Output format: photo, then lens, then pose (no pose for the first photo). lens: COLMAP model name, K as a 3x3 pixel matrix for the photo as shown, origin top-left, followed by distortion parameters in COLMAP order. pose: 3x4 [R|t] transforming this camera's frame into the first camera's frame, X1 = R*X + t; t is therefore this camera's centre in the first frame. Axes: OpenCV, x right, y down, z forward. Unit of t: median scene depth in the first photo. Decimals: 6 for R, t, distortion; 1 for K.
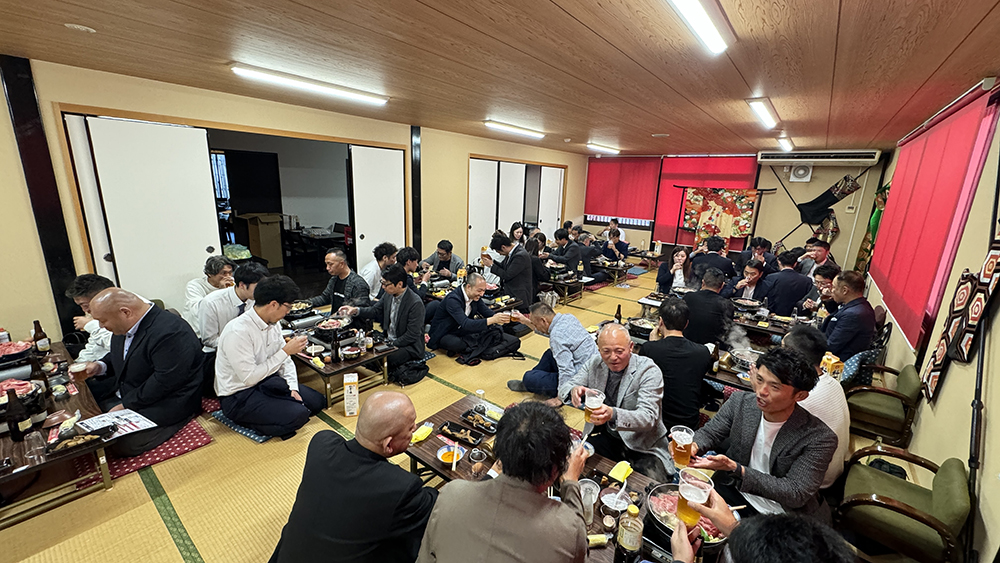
lens RADIAL K [[397.2, 0, 500.0], [0, 397.2, 281.5], [0, 0, 1]] dist [-0.000160, -0.000143]
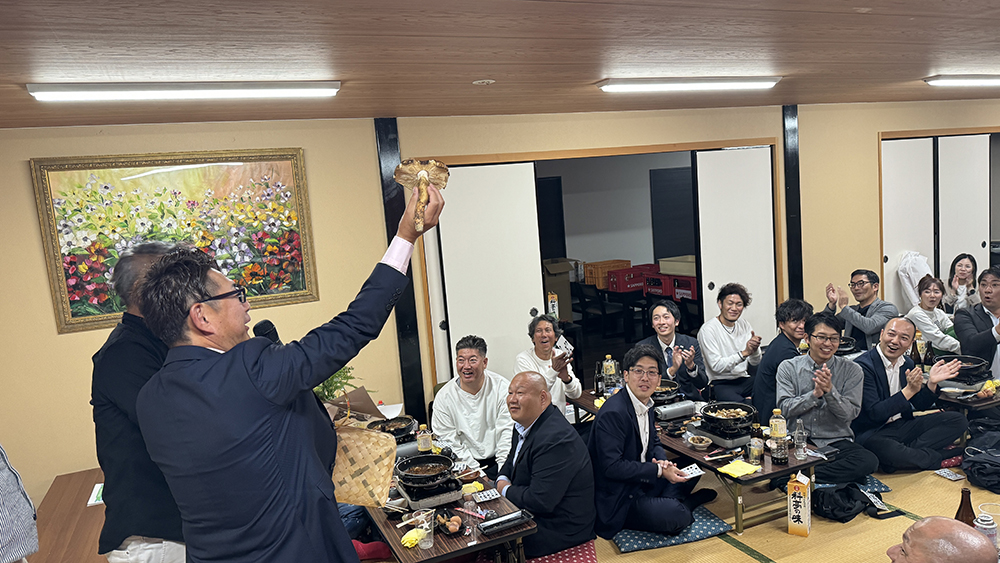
lens RADIAL K [[697.2, 0, 500.0], [0, 697.2, 281.5], [0, 0, 1]] dist [0.005940, 0.000464]
pose [[0.873638, -0.056867, -0.483242, -0.121732], [0.000215, 0.993192, -0.116489, 0.016775], [0.486577, 0.101666, 0.867702, -0.196300]]
